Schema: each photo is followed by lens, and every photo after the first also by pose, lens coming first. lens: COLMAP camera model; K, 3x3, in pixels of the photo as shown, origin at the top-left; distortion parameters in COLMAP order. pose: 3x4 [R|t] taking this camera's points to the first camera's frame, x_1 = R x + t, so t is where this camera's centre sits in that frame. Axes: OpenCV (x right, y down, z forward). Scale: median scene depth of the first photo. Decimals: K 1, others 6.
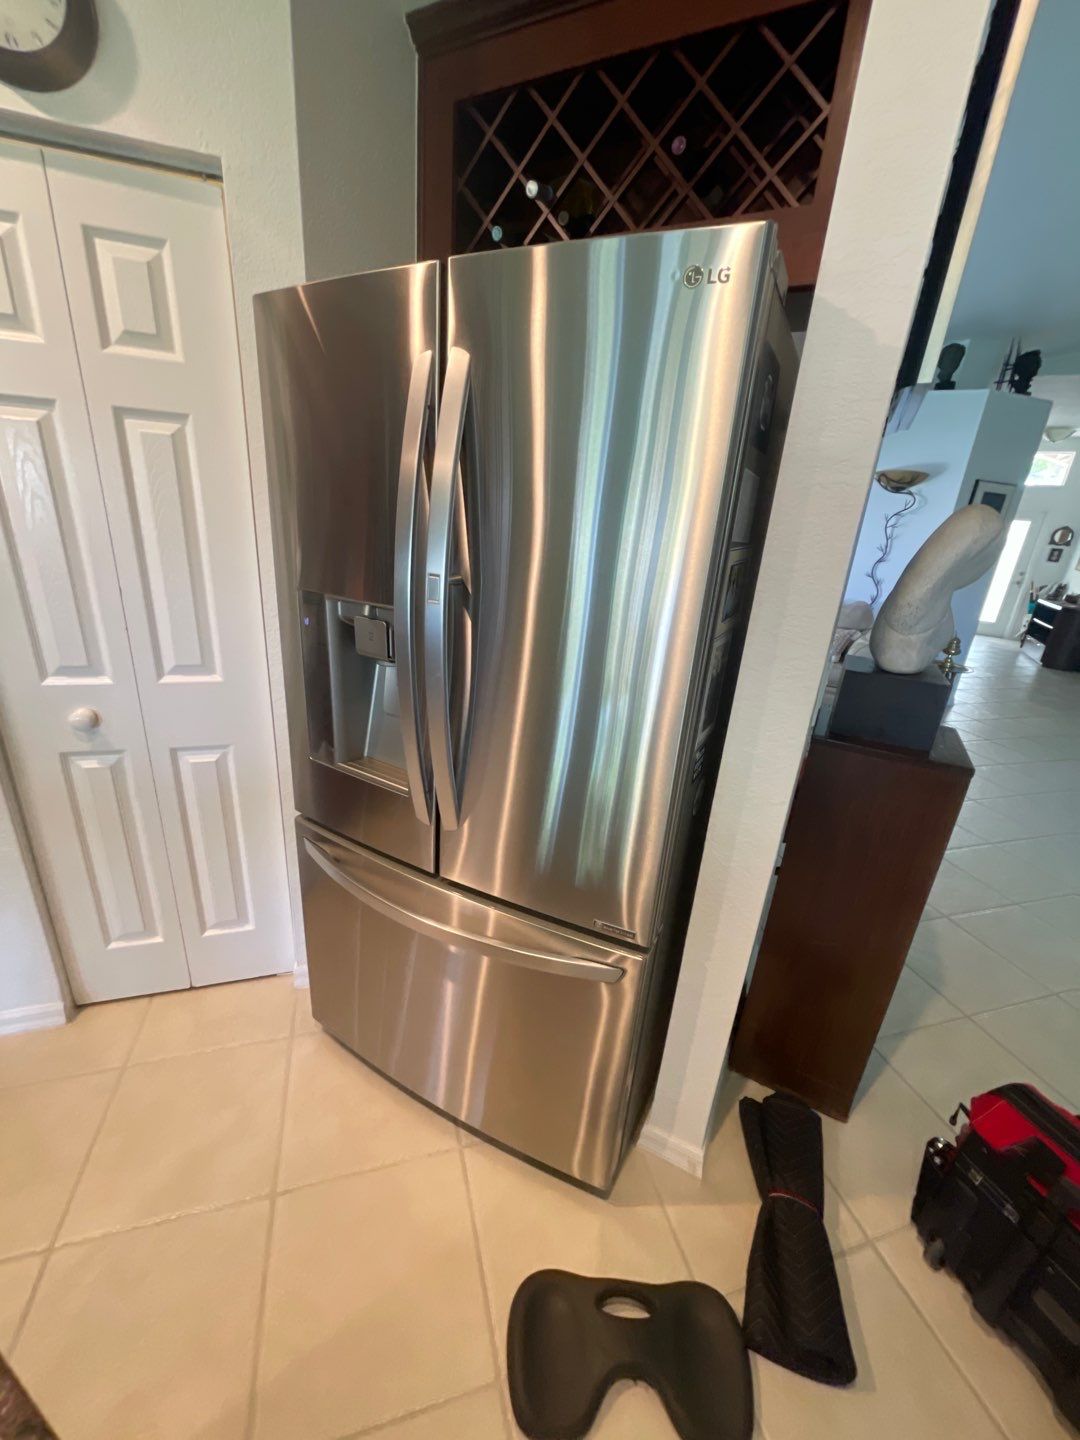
lens RADIAL K [[562.1, 0, 528.7], [0, 562.1, 719.8], [0, 0, 1]] dist [-0.002284, -0.000605]
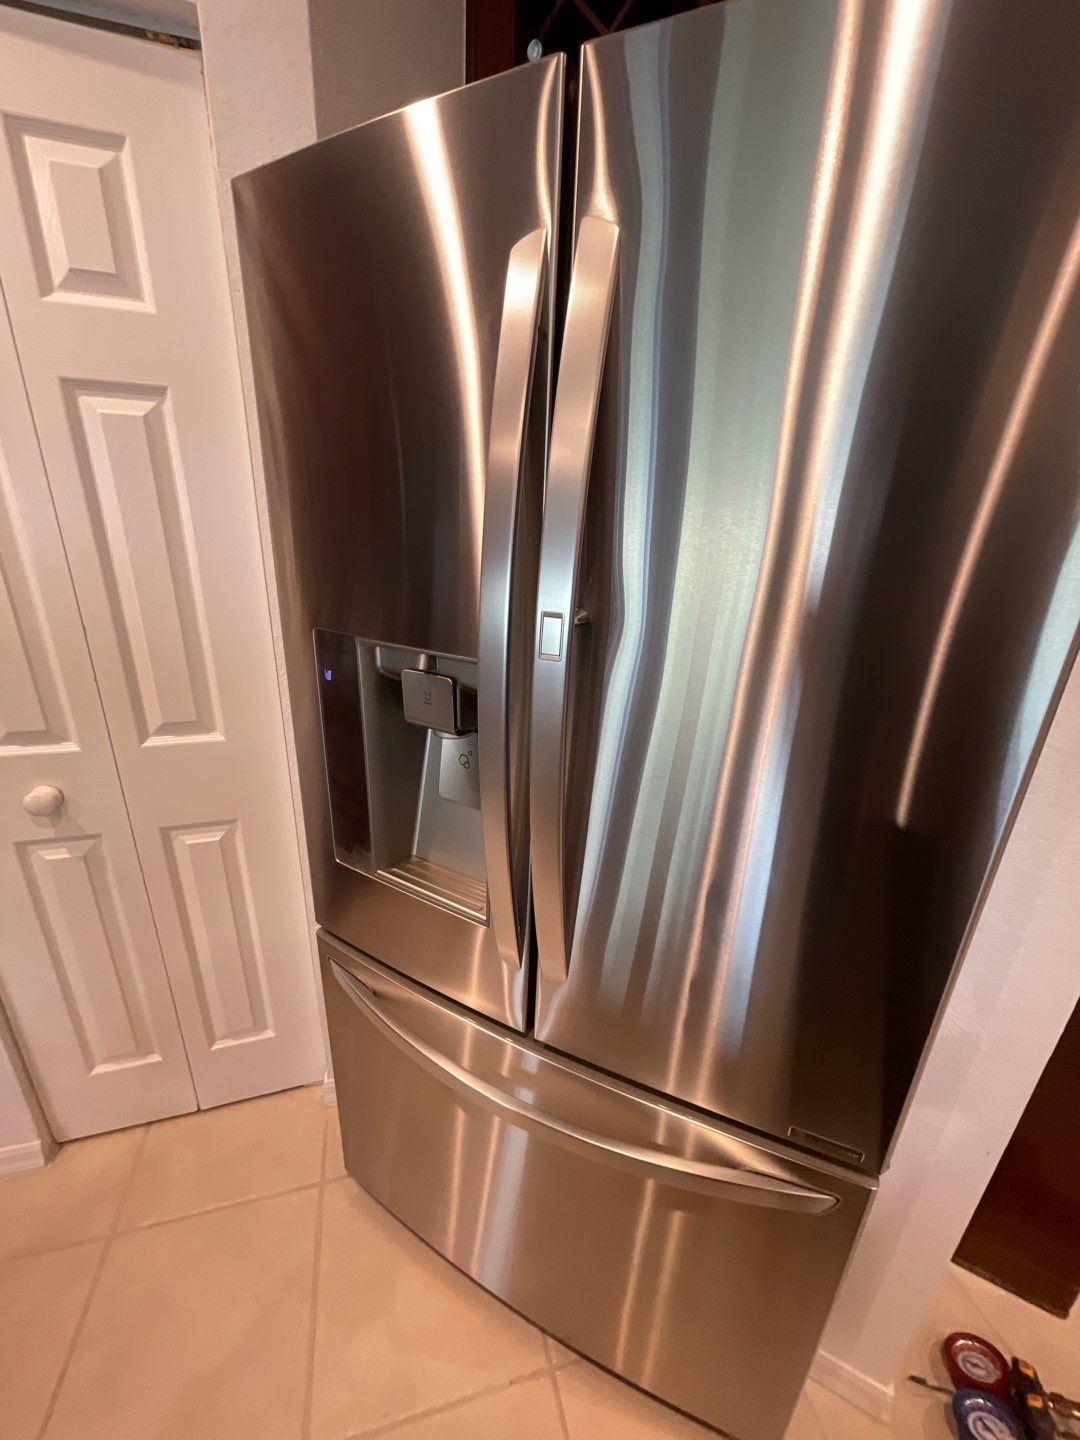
lens RADIAL K [[562.1, 0, 534.8], [0, 562.1, 720.9], [0, 0, 1]] dist [-0.002284, -0.000605]
pose [[0.999387, -0.020018, -0.028727, -0.120112], [0.019994, 0.999799, -0.001115, -0.105473], [0.028743, 0.000540, 0.999587, 0.297090]]
